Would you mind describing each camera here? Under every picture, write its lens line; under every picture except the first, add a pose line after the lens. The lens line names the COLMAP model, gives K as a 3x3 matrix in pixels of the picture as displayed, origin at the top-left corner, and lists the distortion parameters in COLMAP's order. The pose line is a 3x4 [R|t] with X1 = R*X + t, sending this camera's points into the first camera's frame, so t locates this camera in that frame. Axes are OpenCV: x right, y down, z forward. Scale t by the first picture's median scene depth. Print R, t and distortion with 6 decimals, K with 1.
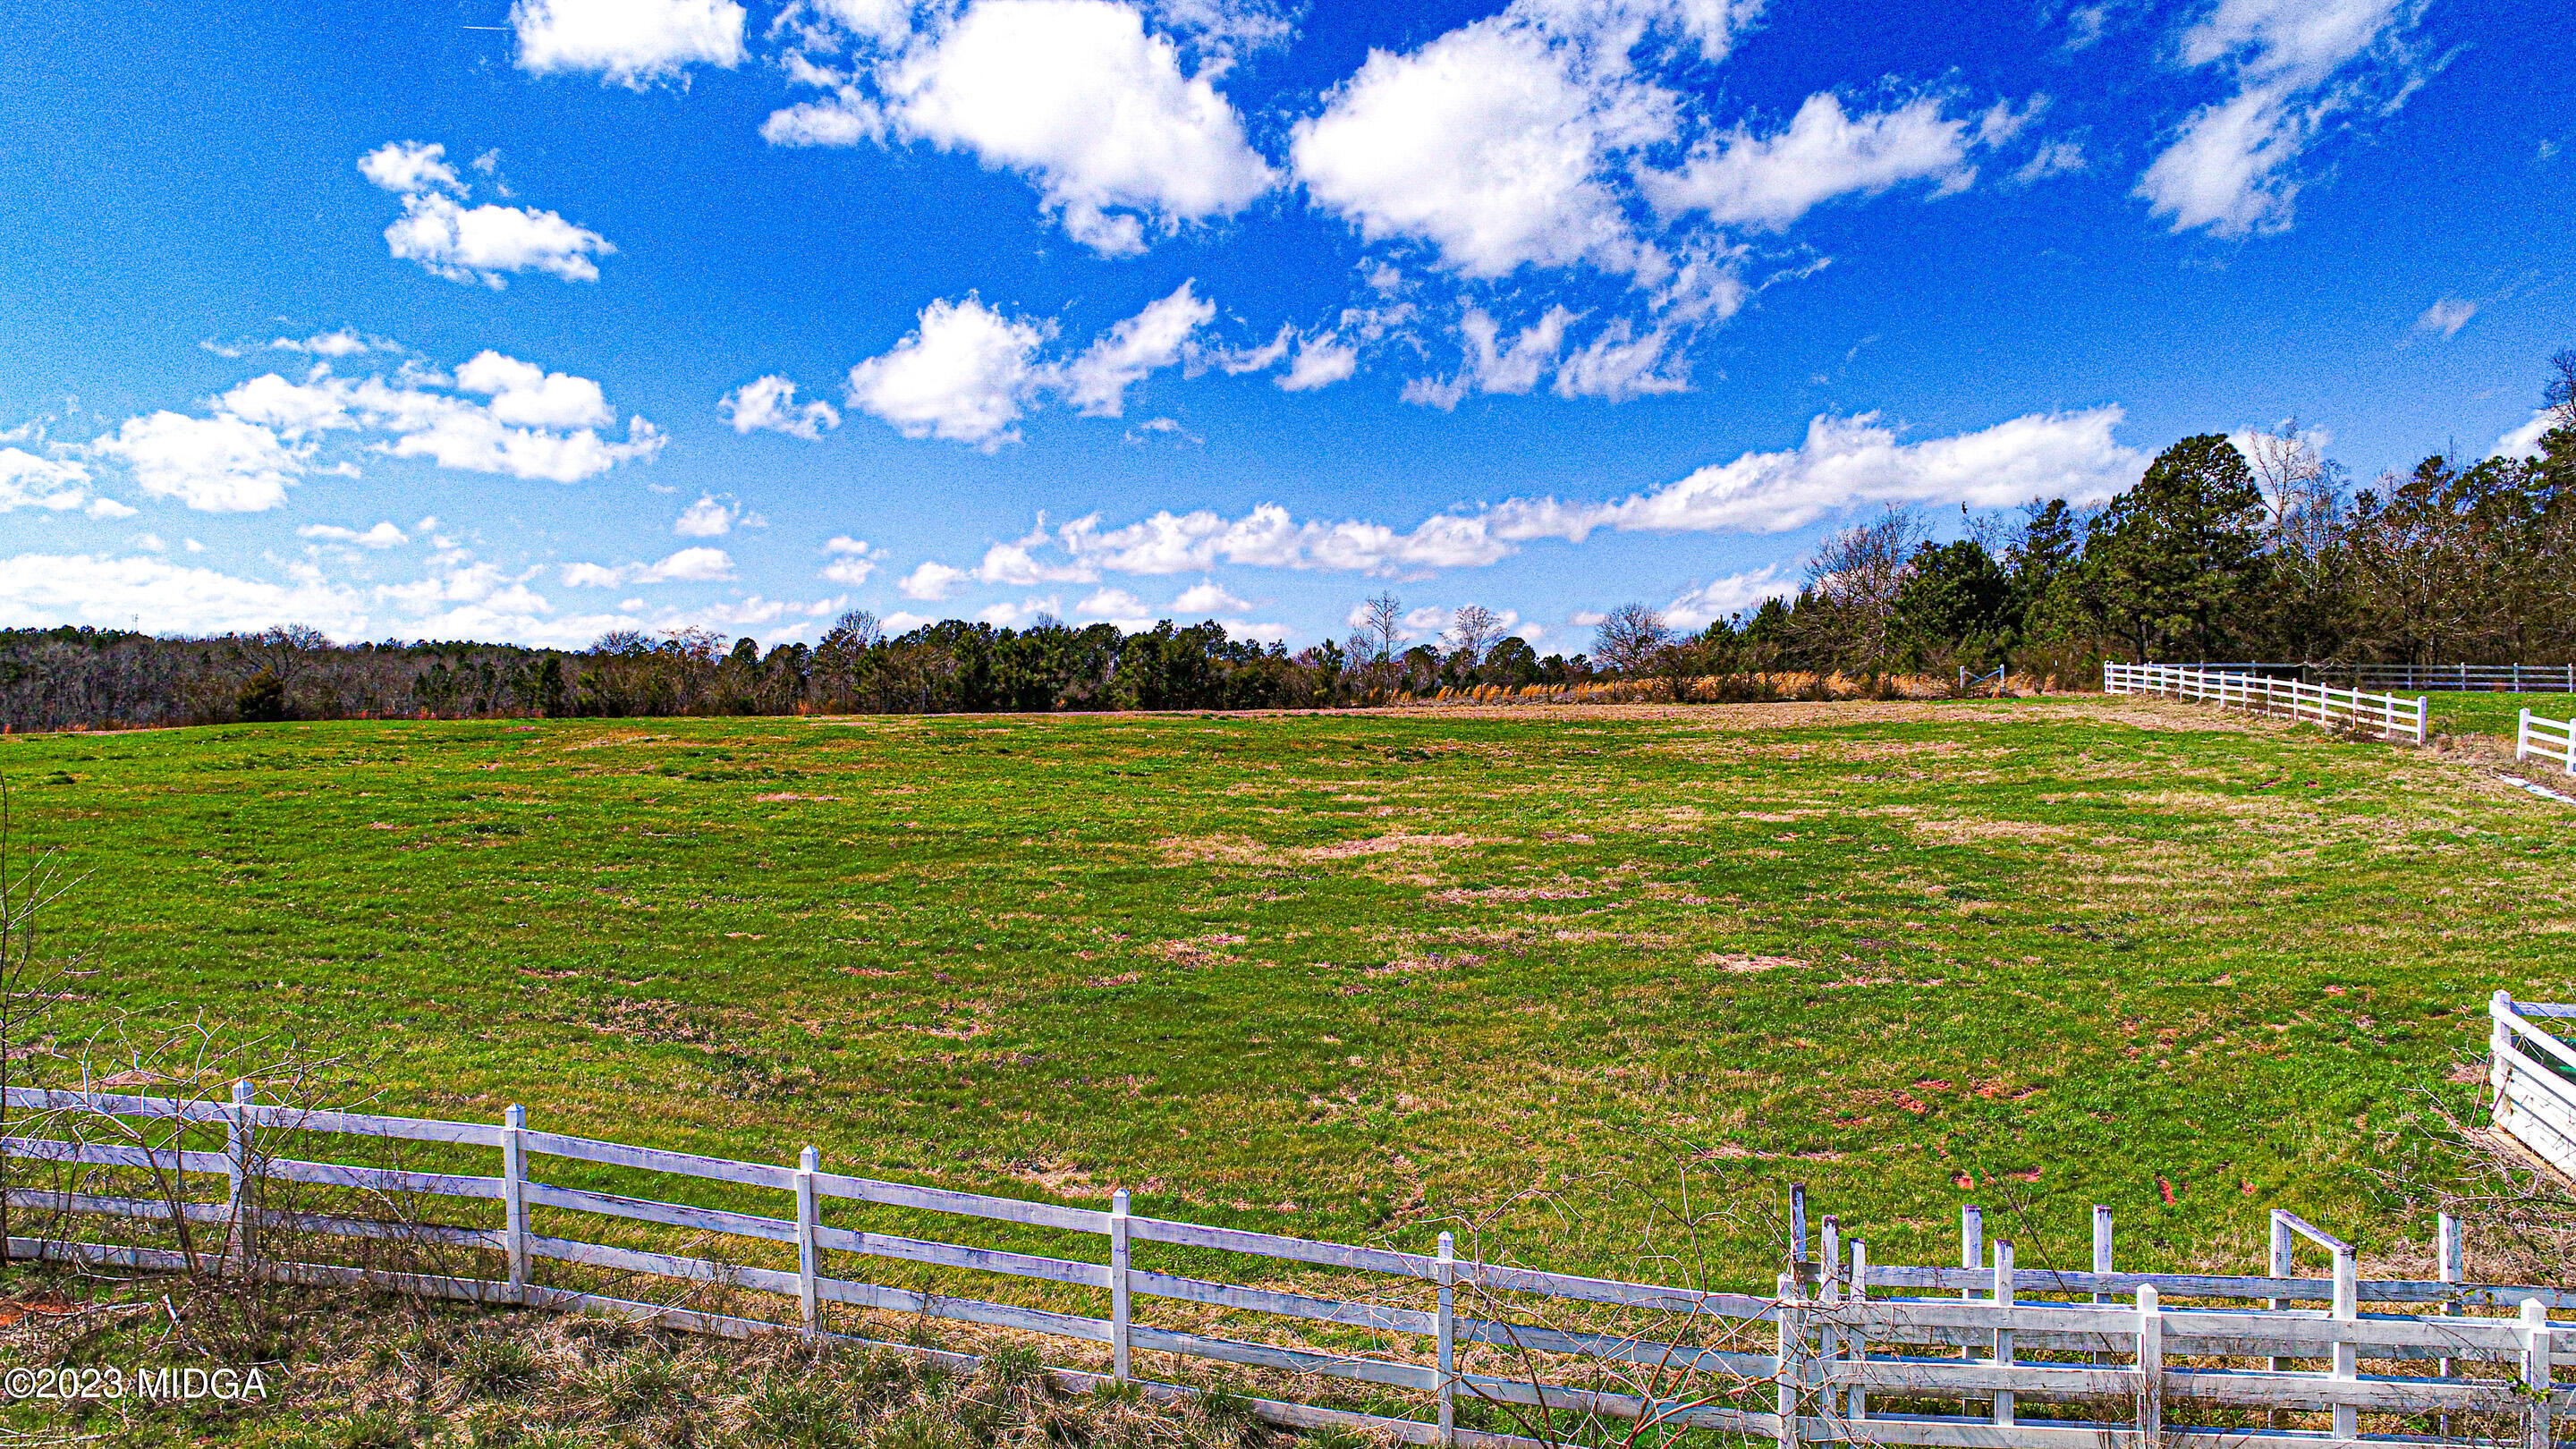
lens RADIAL K [[1729.1, 0, 1285.9], [0, 1729.1, 740.9], [0, 0, 1]] dist [-0.003632, -0.000092]
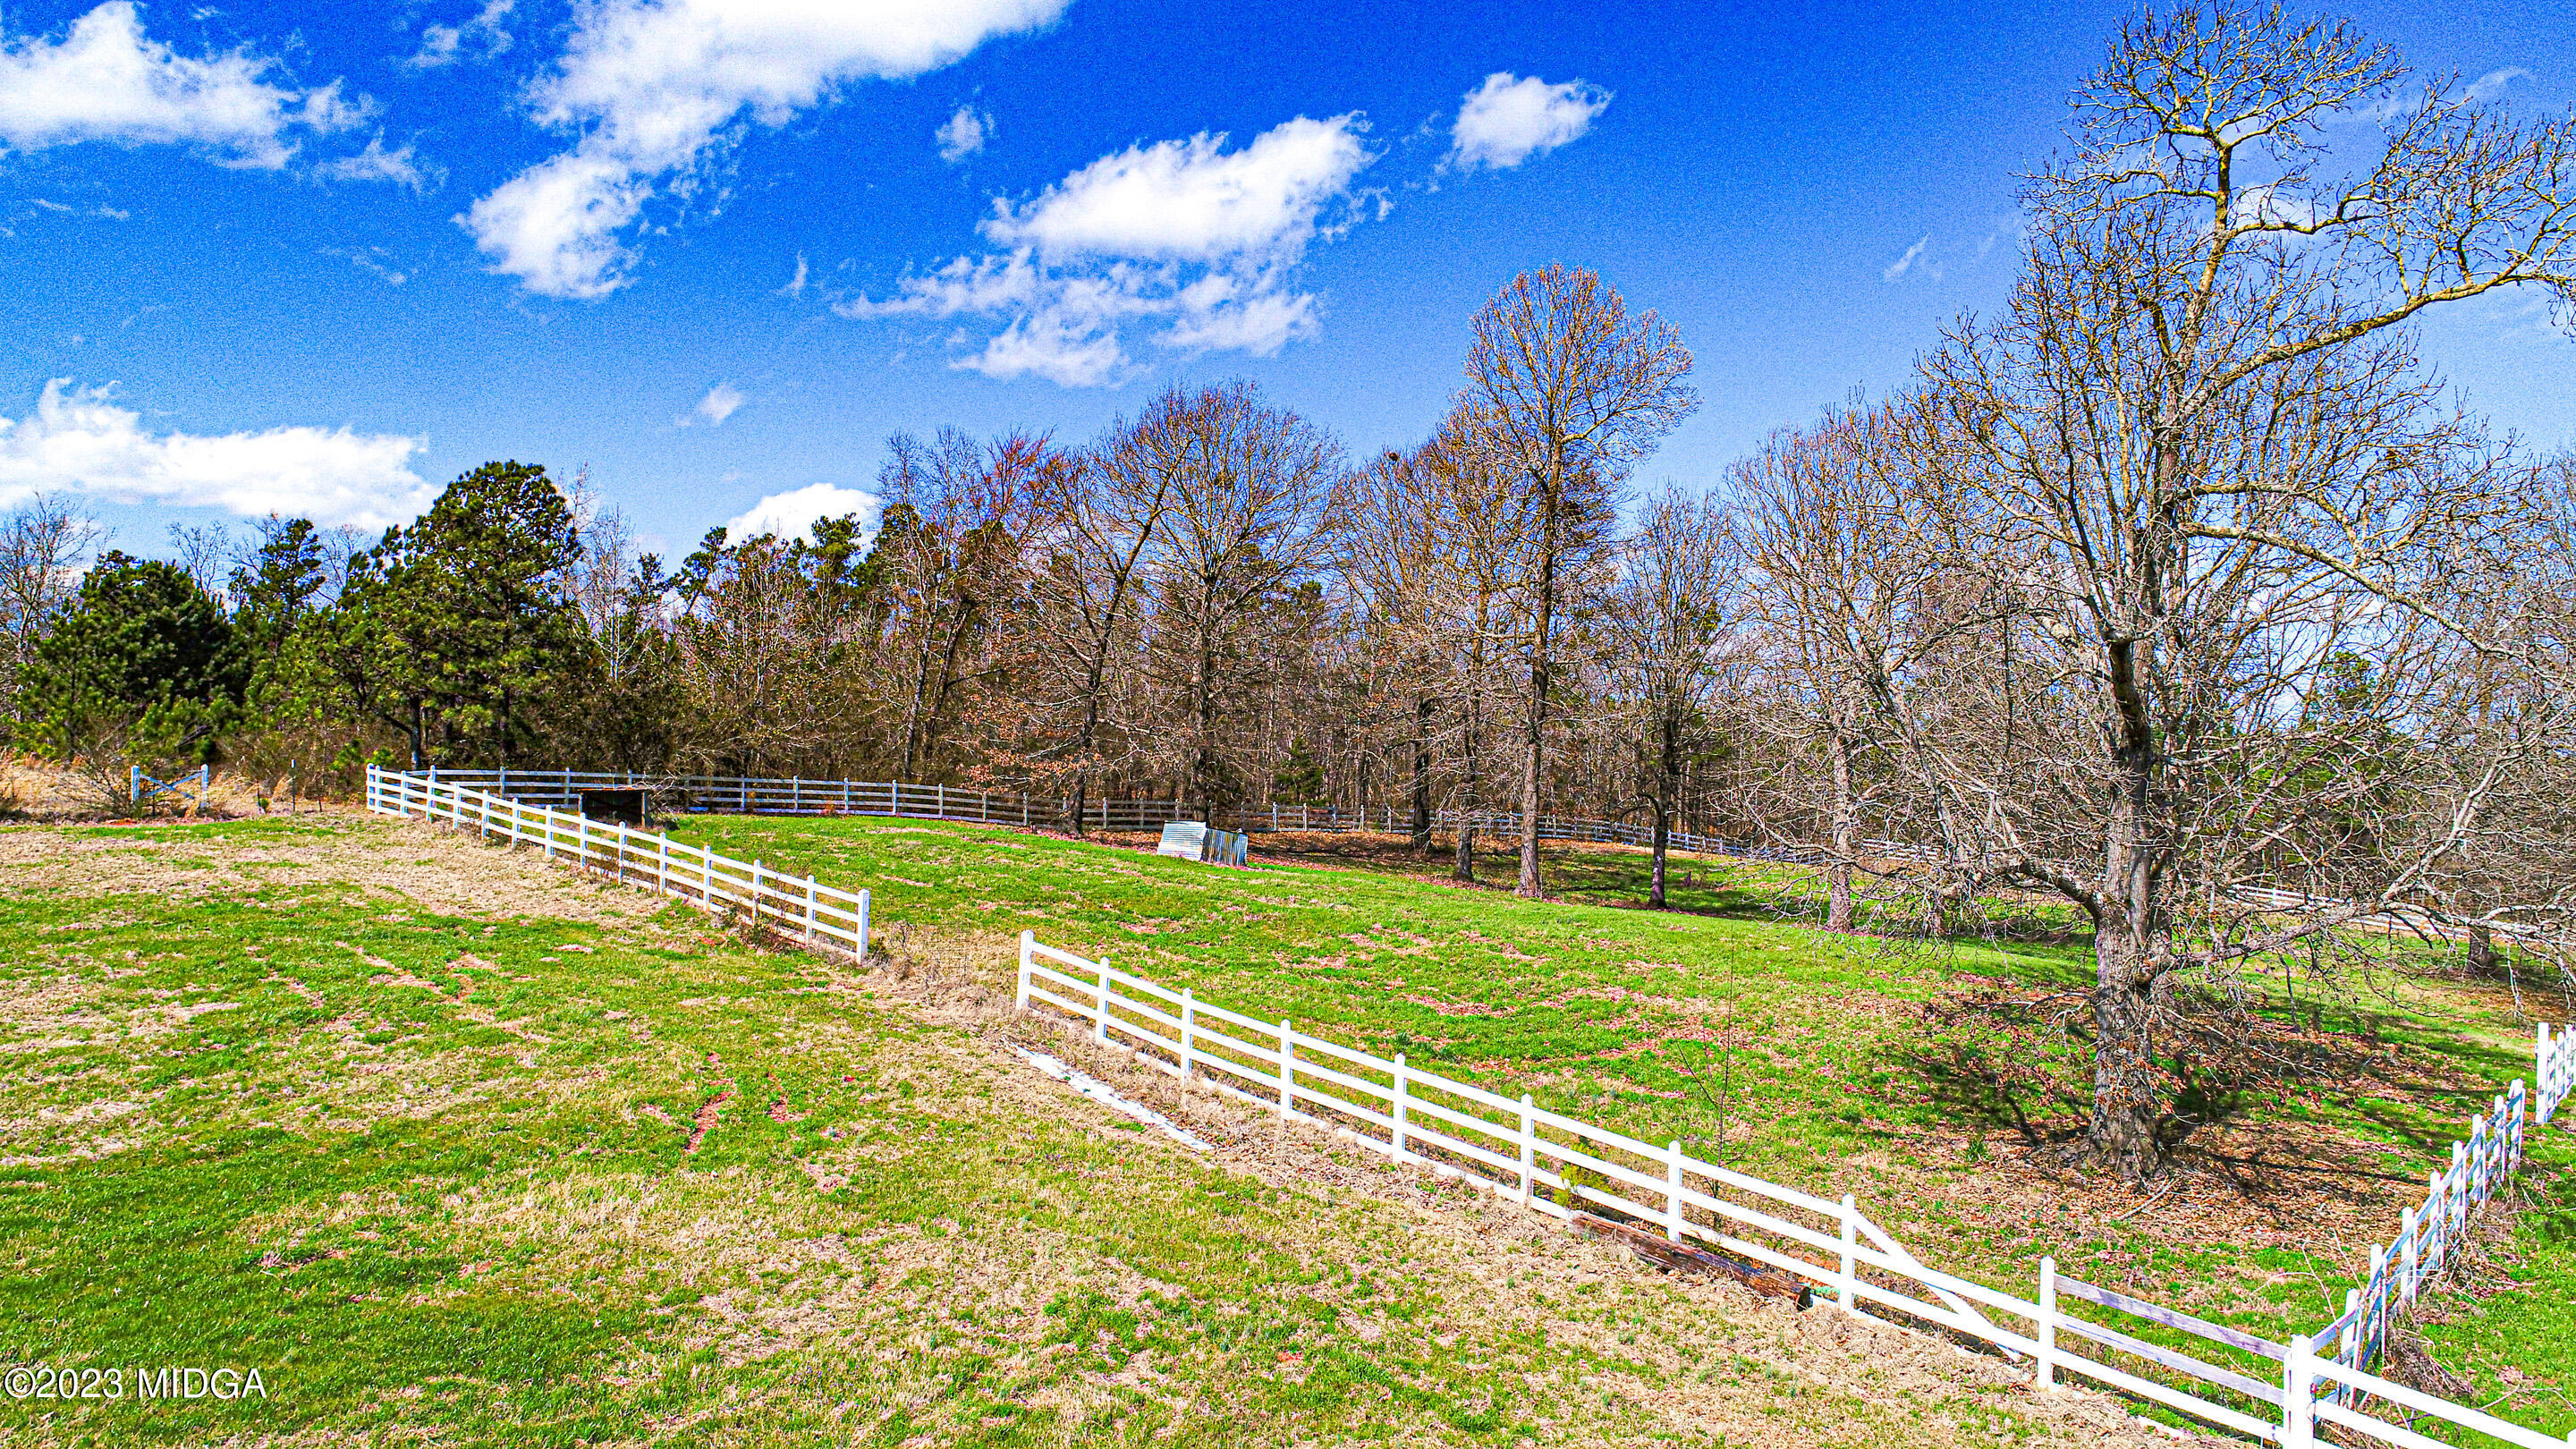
lens RADIAL K [[1729.1, 0, 1296.6], [0, 1729.1, 728.7], [0, 0, 1]] dist [-0.003632, -0.000092]
pose [[0.583394, 0.037588, 0.811319, 0.132941], [-0.017027, 0.999275, -0.034053, -0.044226], [-0.812011, 0.006052, 0.583611, 0.302348]]
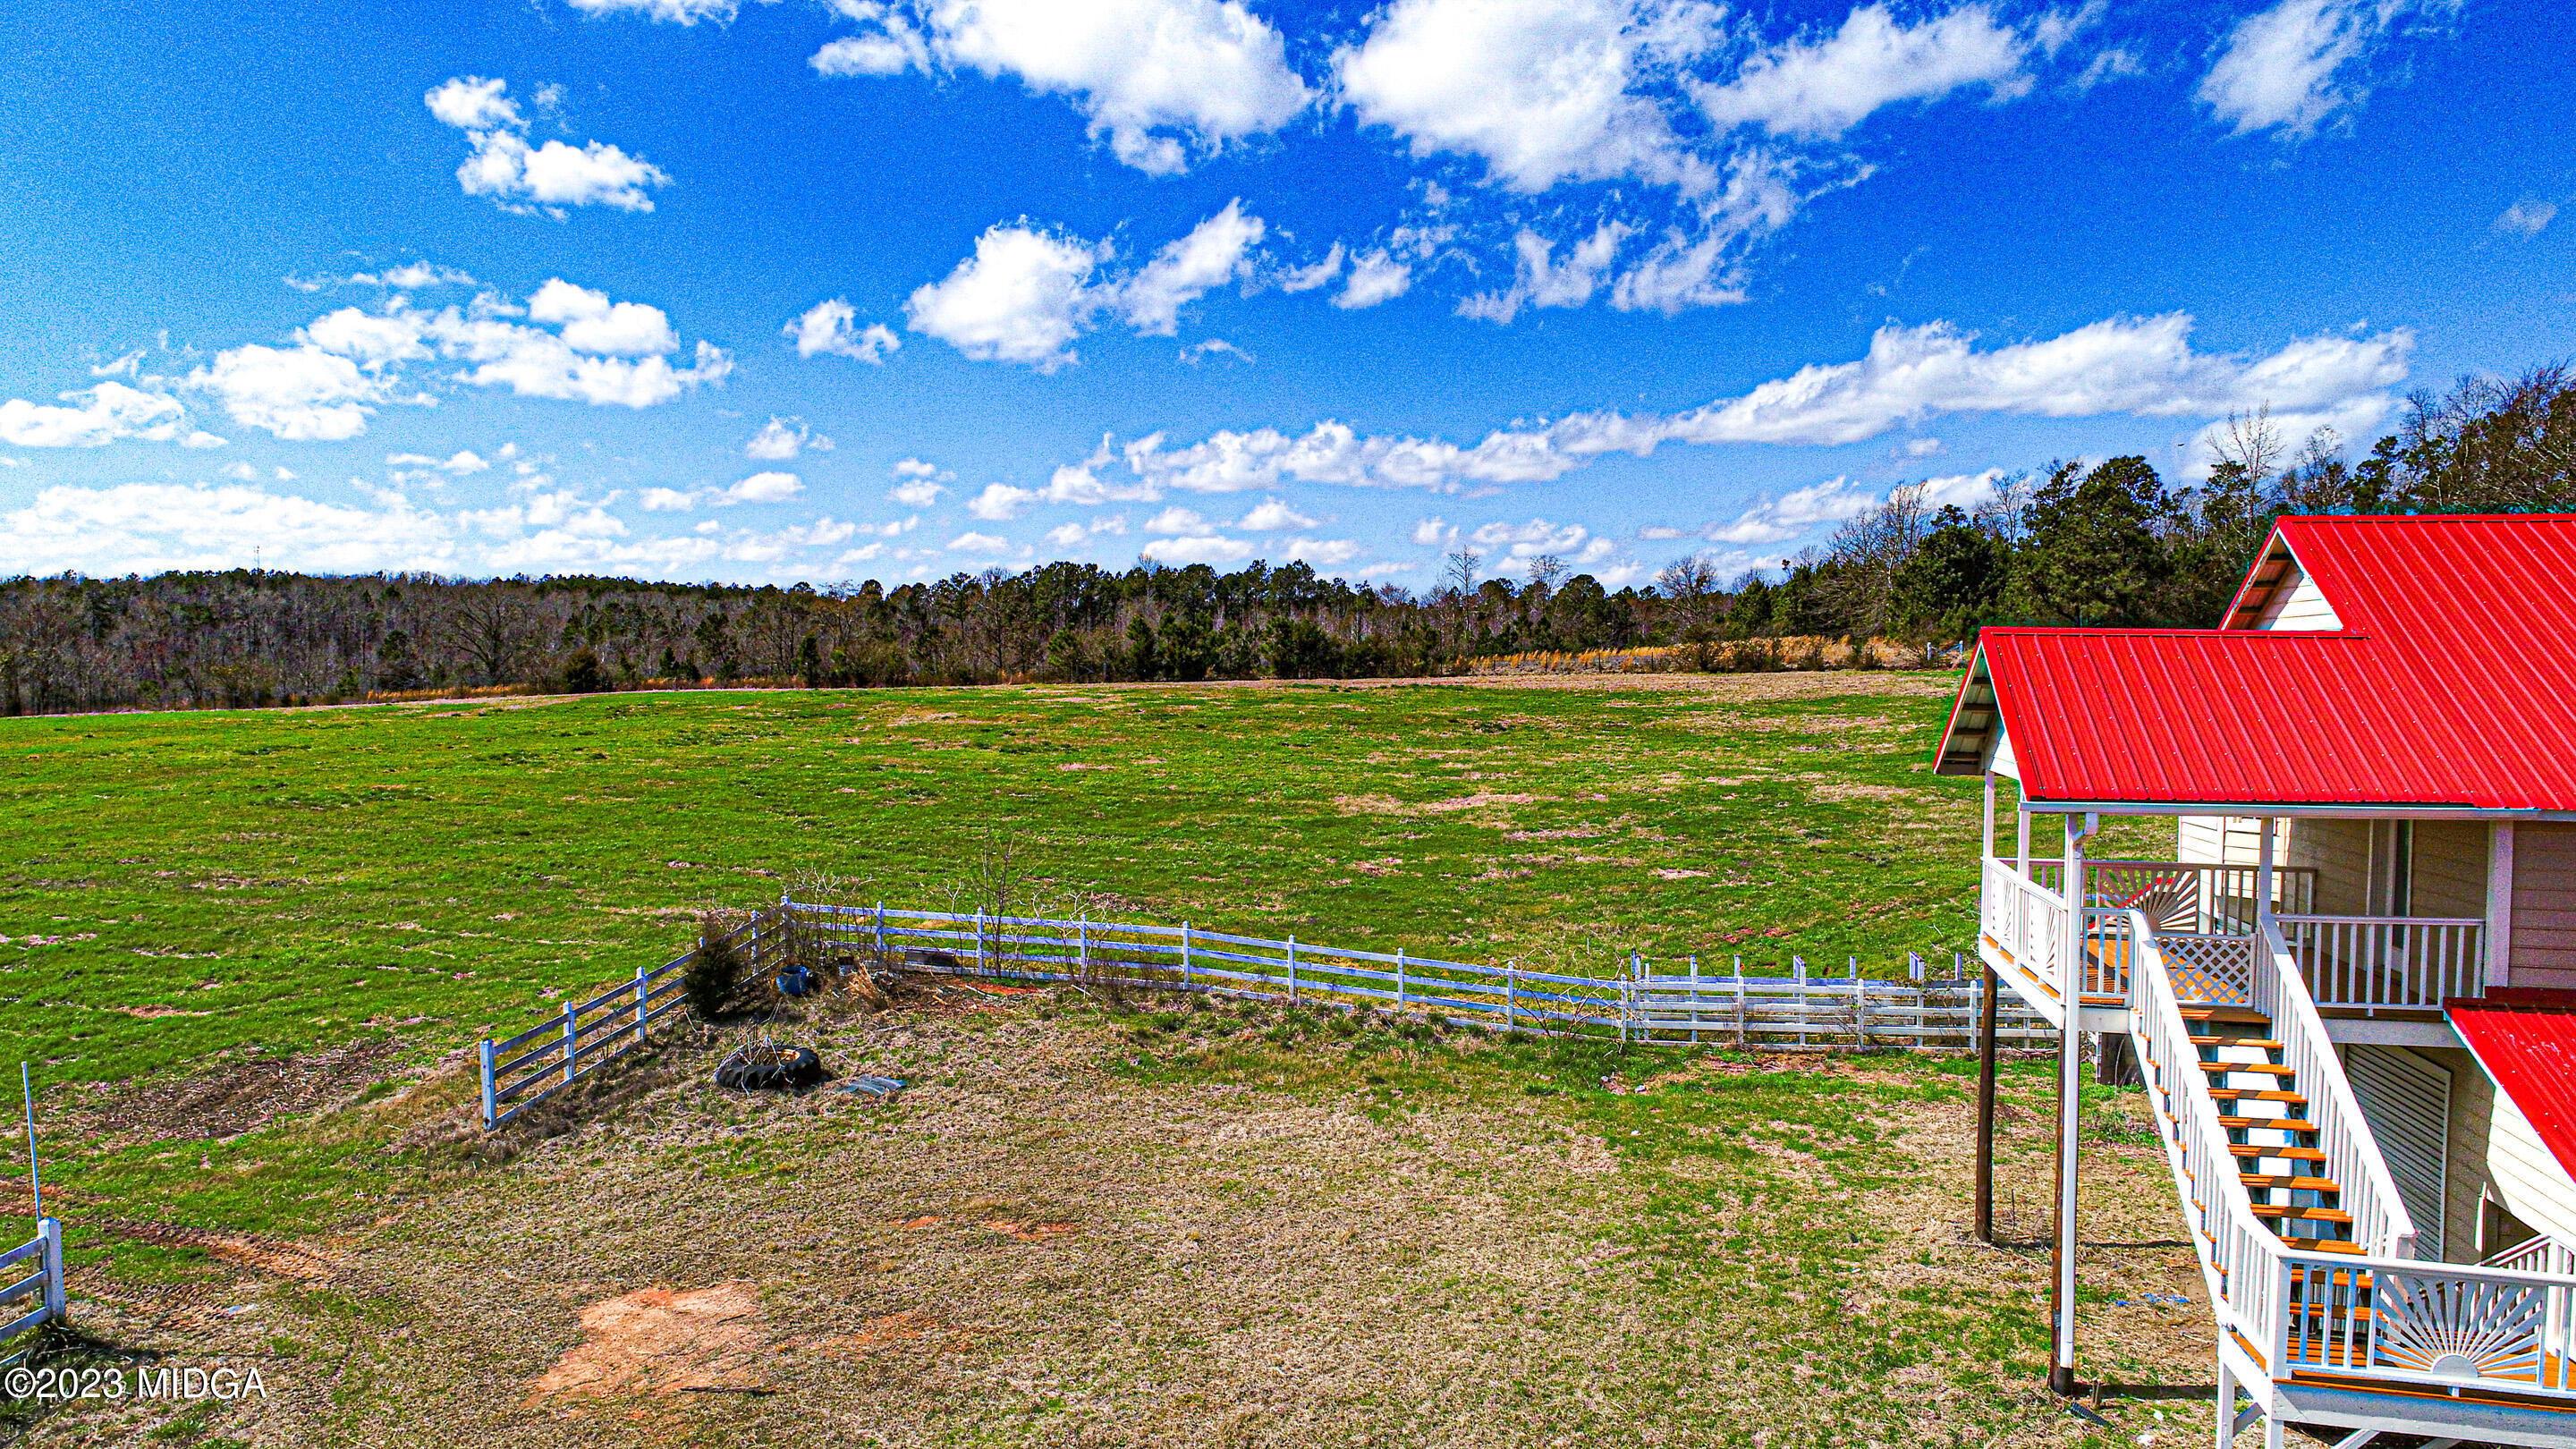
lens RADIAL K [[1729.1, 0, 1271.5], [0, 1729.1, 722.0], [0, 0, 1]] dist [-0.003632, -0.000092]
pose [[0.998669, -0.005008, -0.051334, -0.024823], [0.006905, 0.999298, 0.036834, -0.036194], [0.051114, -0.037140, 0.998002, -0.297272]]
